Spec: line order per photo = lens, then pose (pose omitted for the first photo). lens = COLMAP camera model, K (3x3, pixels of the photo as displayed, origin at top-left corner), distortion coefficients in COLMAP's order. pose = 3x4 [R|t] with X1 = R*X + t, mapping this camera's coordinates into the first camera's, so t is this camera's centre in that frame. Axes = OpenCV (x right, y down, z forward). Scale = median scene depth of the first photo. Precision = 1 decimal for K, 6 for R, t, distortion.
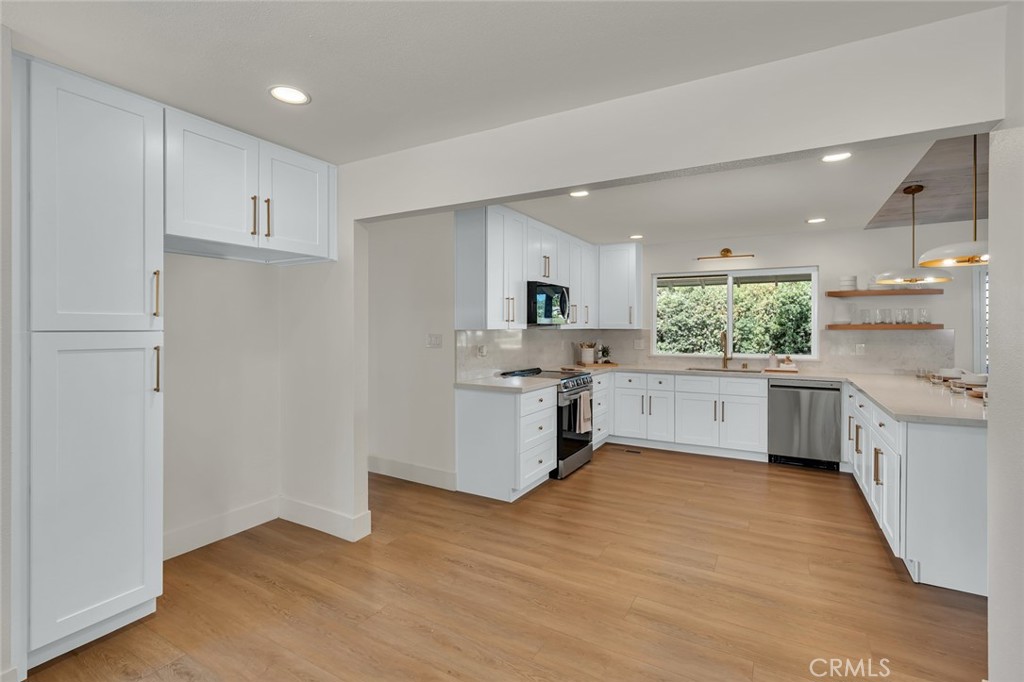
lens RADIAL K [[468.5, 0, 513.2], [0, 468.5, 328.1], [0, 0, 1]] dist [-0.004707, -0.000481]
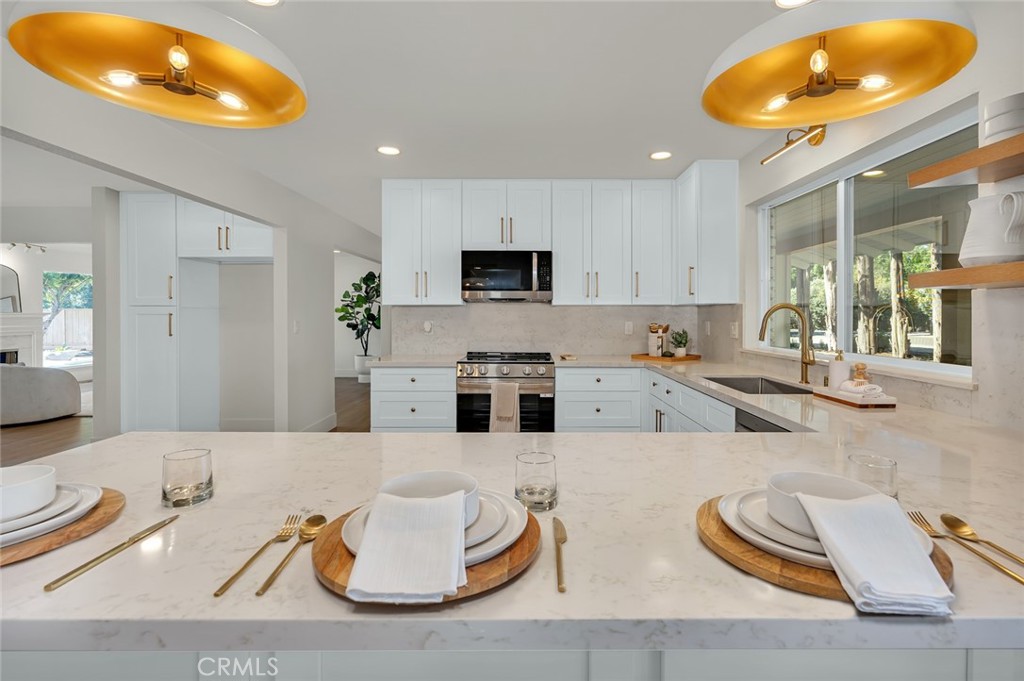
lens RADIAL K [[468.5, 0, 513.2], [0, 468.5, 327.6], [0, 0, 1]] dist [-0.004707, -0.000481]
pose [[0.497615, 0.018249, -0.867206, 0.716097], [-0.005017, 0.999822, 0.018161, 0.024158], [0.867383, -0.004687, 0.497619, 0.519226]]
